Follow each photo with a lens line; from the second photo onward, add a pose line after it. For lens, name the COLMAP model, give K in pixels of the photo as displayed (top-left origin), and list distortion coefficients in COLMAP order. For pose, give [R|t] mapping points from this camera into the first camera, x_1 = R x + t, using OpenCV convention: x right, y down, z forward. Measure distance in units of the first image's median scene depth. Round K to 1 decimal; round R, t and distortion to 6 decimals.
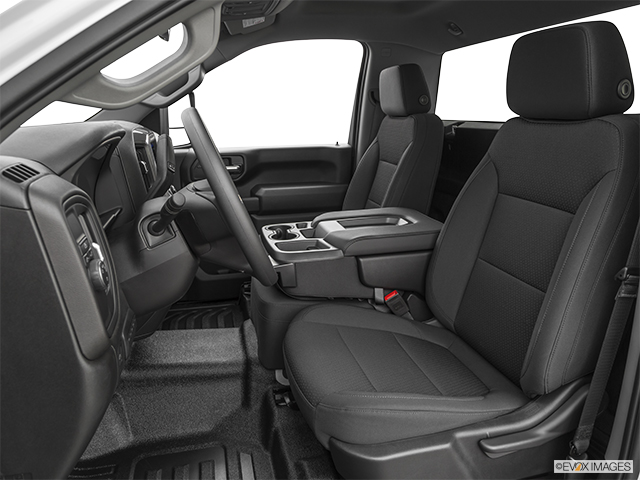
lens RADIAL K [[446.2, 0, 321.4], [0, 446.2, 235.9], [0, 0, 1]] dist [0.007423, 0.001657]
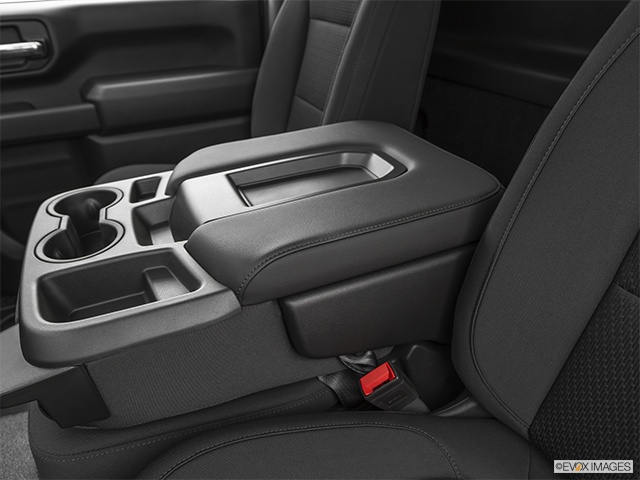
lens RADIAL K [[477.5, 0, 303.5], [0, 477.5, 239.2], [0, 0, 1]] dist [0.011969, 0.005188]
pose [[0.990170, -0.092738, 0.104703, 0.051205], [0.064394, 0.966789, 0.247332, -0.077390], [-0.124163, -0.238159, 0.963257, 0.523780]]
